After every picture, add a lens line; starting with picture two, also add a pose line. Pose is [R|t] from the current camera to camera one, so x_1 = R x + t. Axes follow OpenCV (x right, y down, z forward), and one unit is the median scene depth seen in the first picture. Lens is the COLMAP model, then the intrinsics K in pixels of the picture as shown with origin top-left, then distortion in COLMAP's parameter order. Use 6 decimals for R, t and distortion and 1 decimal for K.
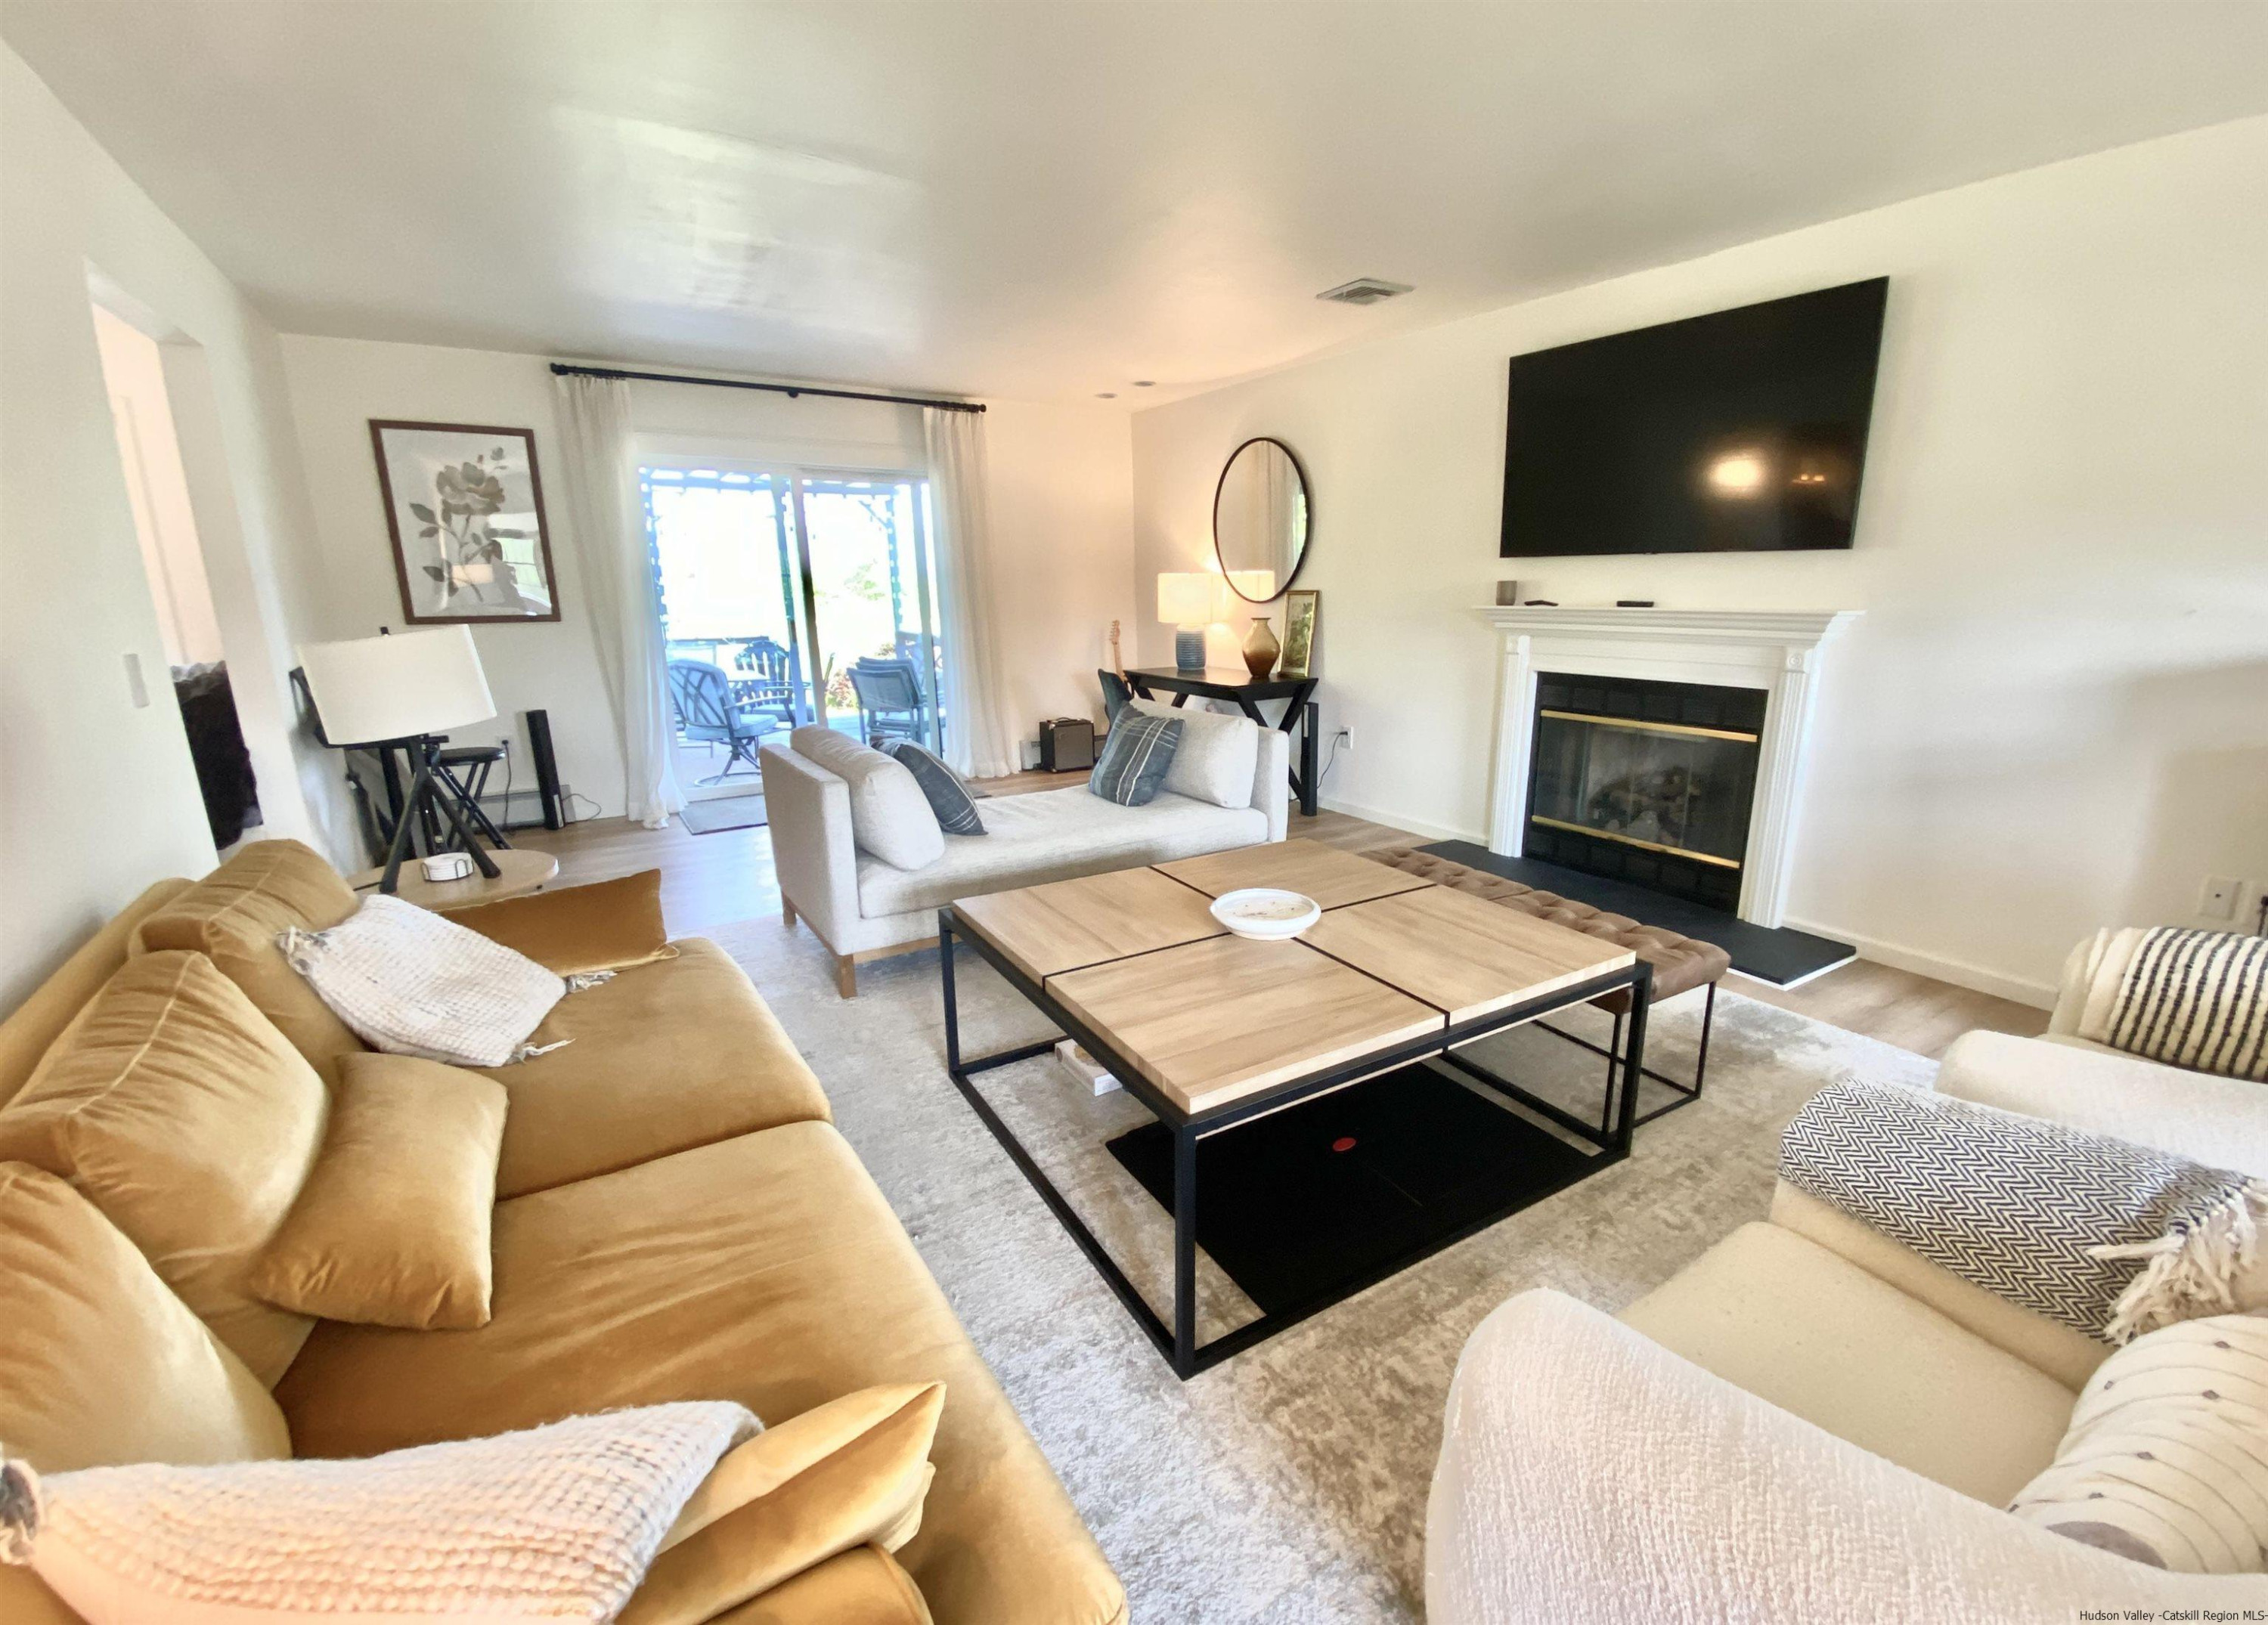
lens RADIAL K [[935.0, 0, 1169.3], [0, 935.0, 884.9], [0, 0, 1]] dist [0.027445, -0.025157]
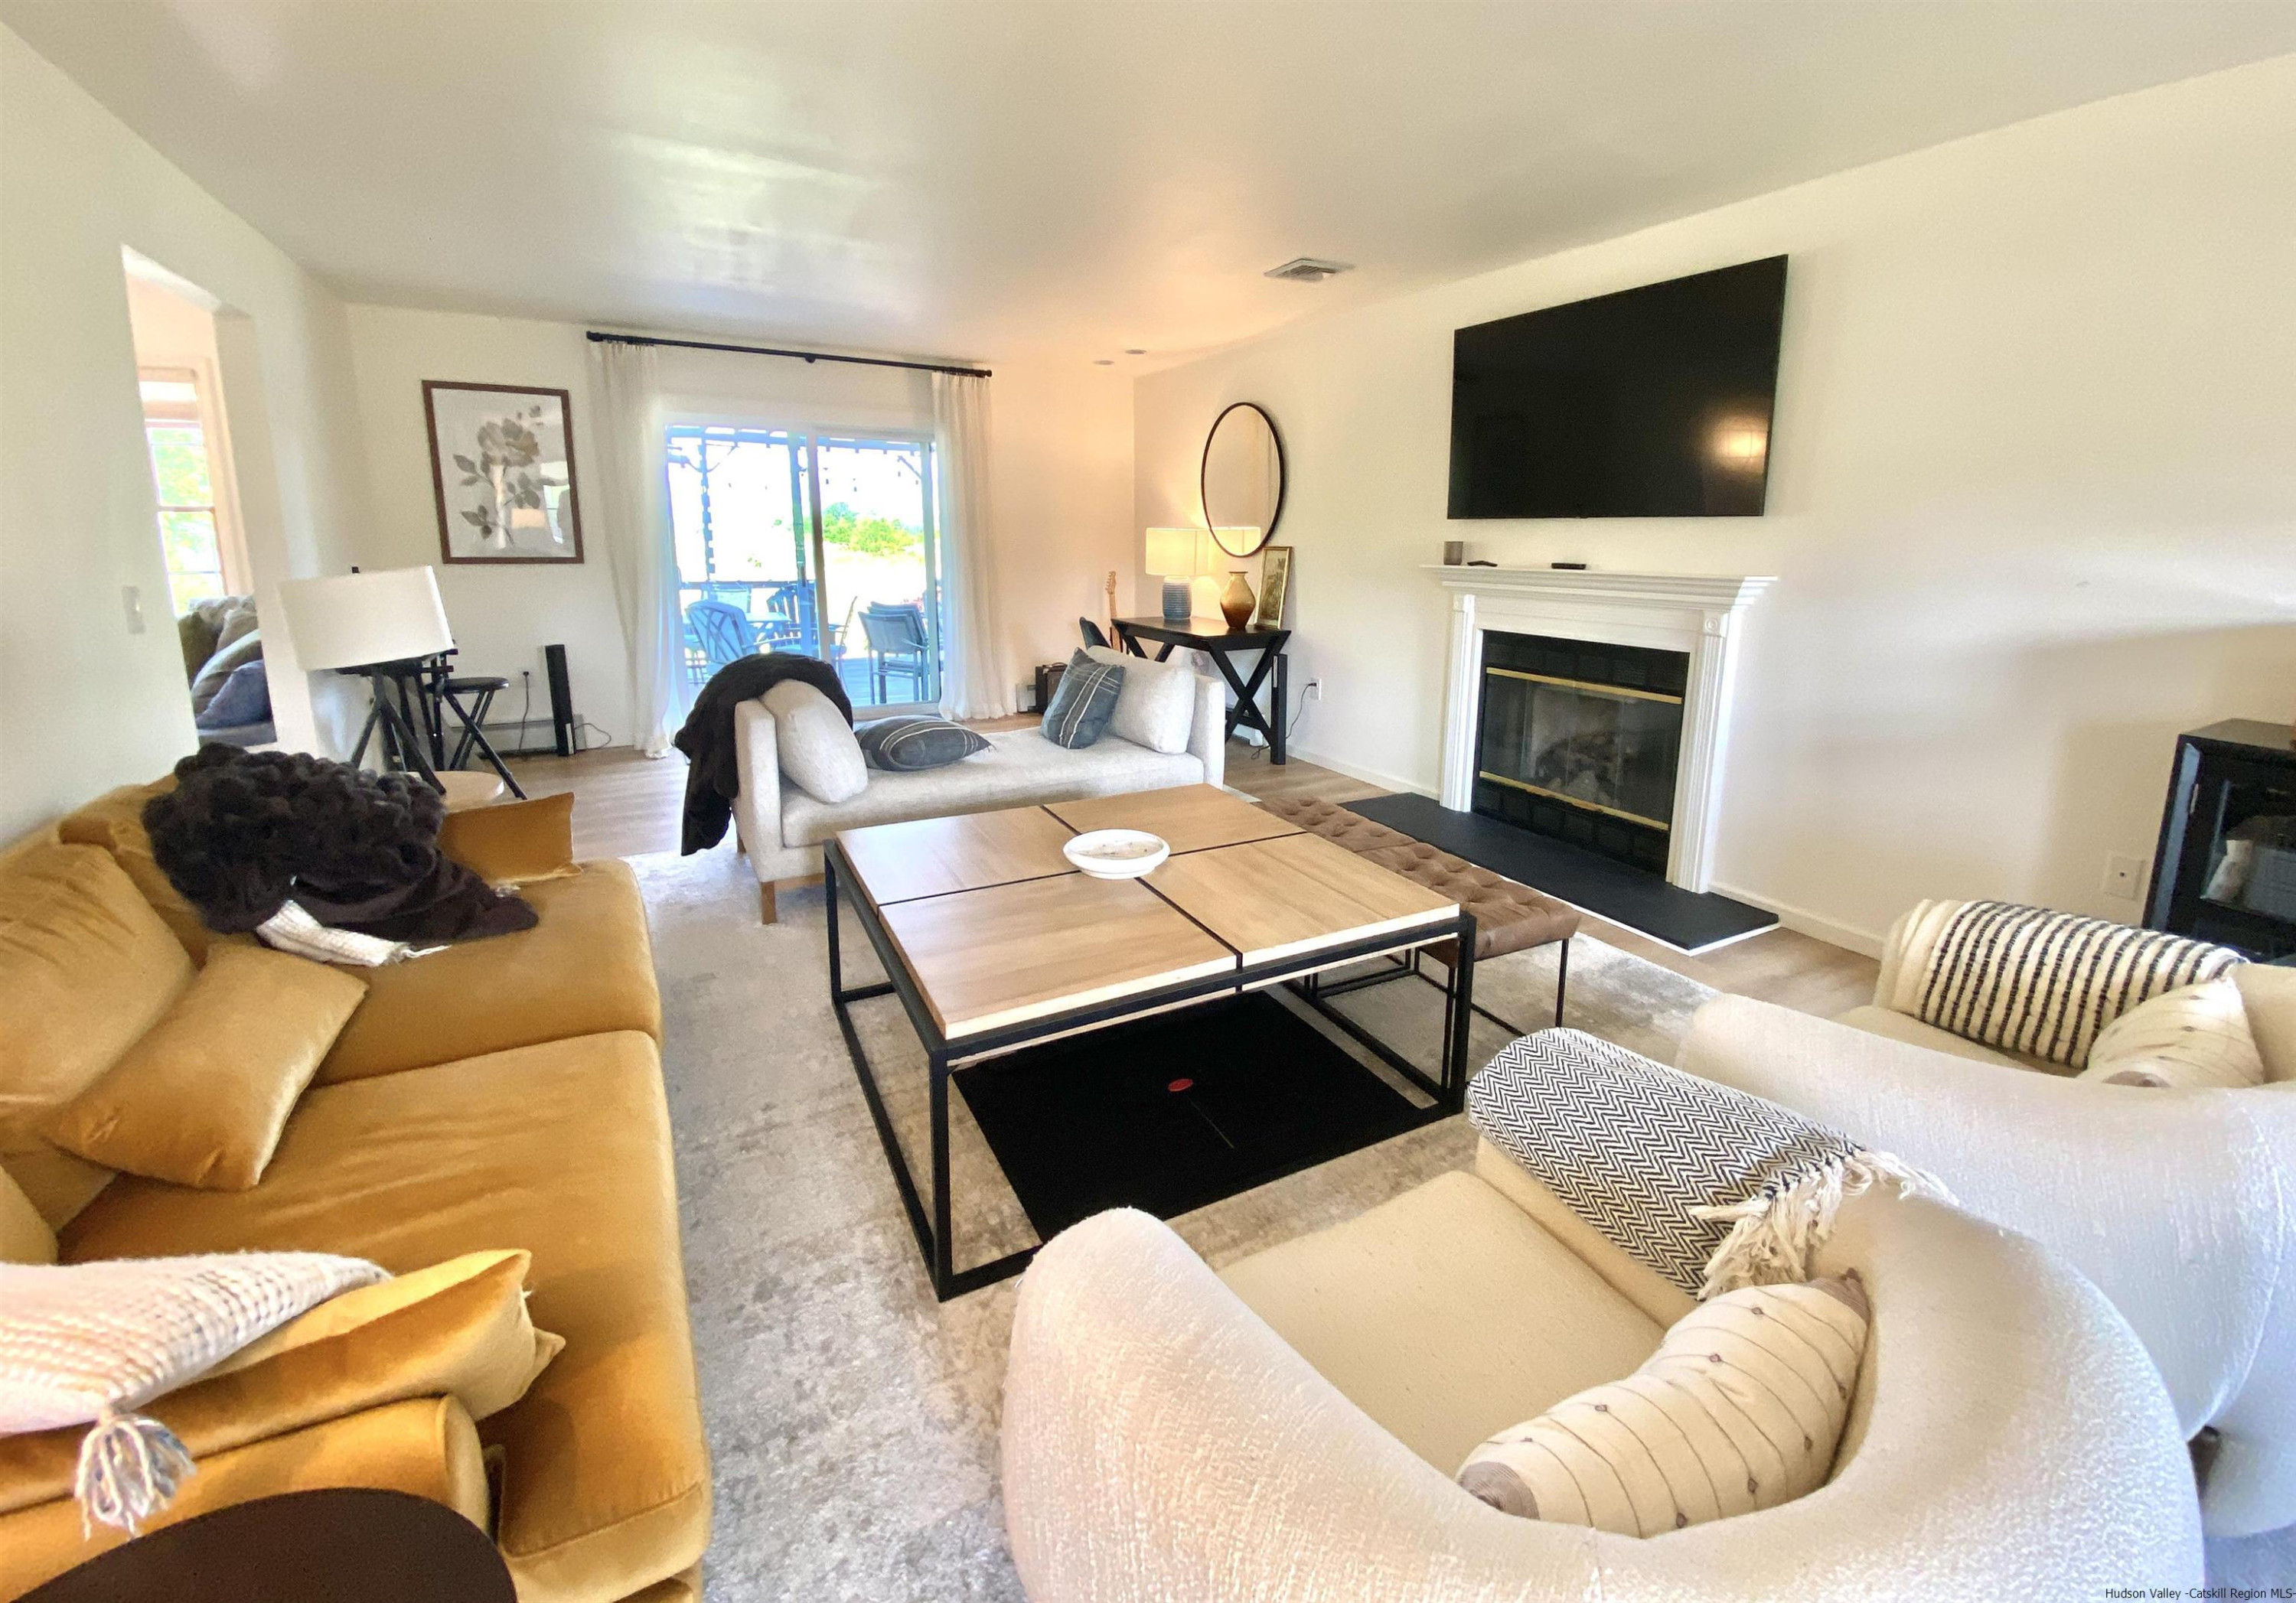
lens RADIAL K [[937.0, 0, 1160.9], [0, 937.0, 770.2], [0, 0, 1]] dist [0.018147, -0.017511]
pose [[0.997370, 0.031946, -0.065060, 0.152056], [-0.036129, 0.997286, -0.064158, 0.001747], [0.062833, 0.066340, 0.995817, -0.024766]]
